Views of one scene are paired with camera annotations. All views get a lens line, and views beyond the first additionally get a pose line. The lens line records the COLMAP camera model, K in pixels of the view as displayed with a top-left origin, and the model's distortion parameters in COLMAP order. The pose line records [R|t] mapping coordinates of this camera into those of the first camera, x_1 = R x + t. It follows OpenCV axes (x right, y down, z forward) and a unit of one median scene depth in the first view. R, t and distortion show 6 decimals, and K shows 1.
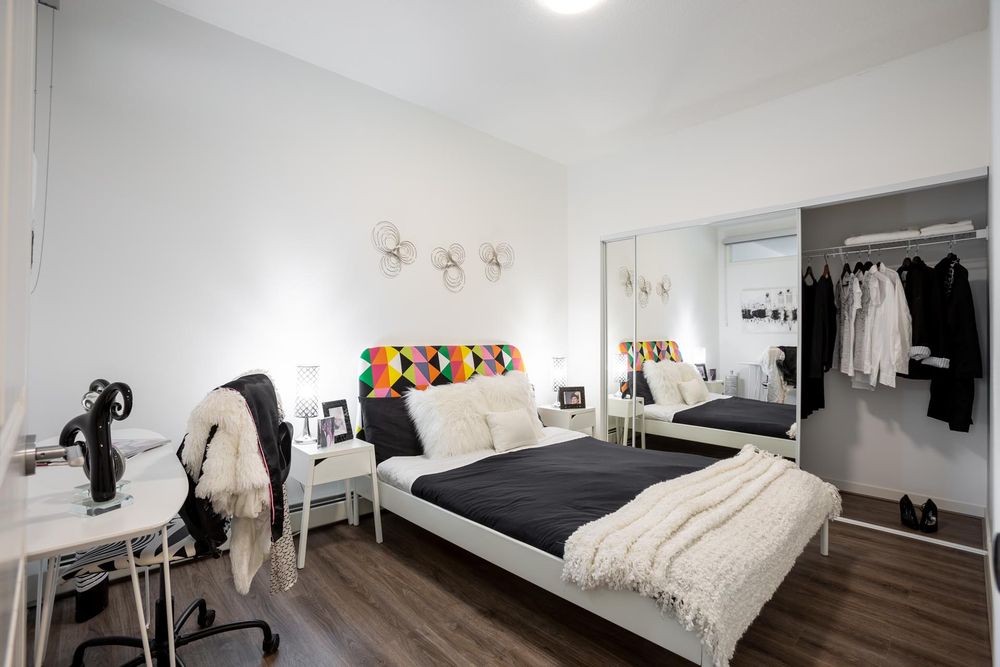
lens RADIAL K [[464.1, 0, 493.7], [0, 464.1, 333.3], [0, 0, 1]] dist [0.002879, 0.000348]
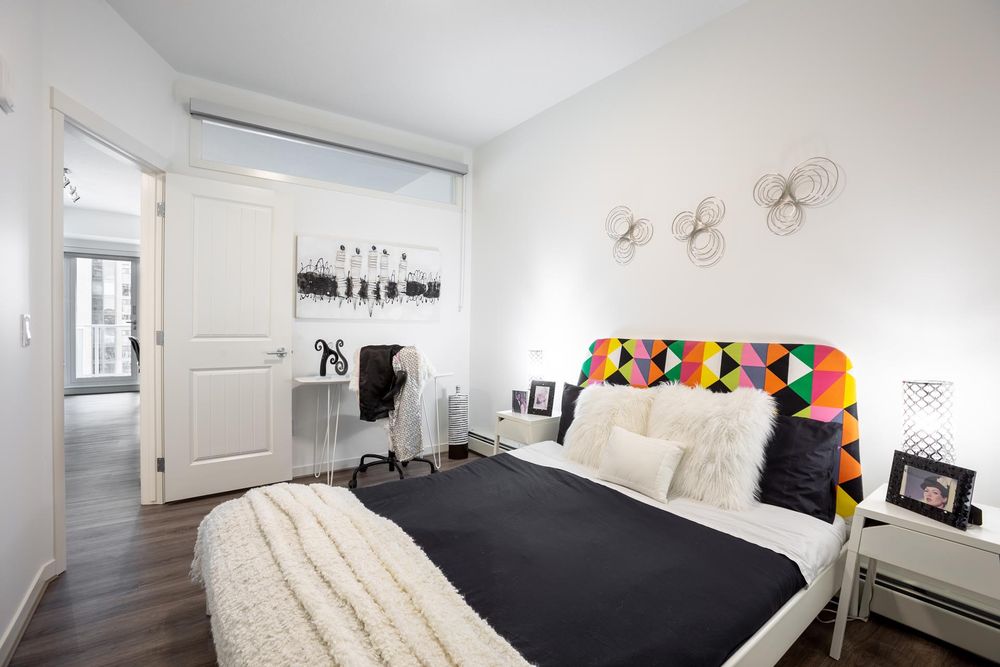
lens RADIAL K [[464.1, 0, 493.7], [0, 464.1, 333.3], [0, 0, 1]] dist [0.002879, 0.000348]
pose [[-0.103042, 0.006241, -0.994657, 0.686670], [-0.007129, 0.999950, 0.007013, 0.012558], [0.994651, 0.007814, -0.102993, 0.792653]]
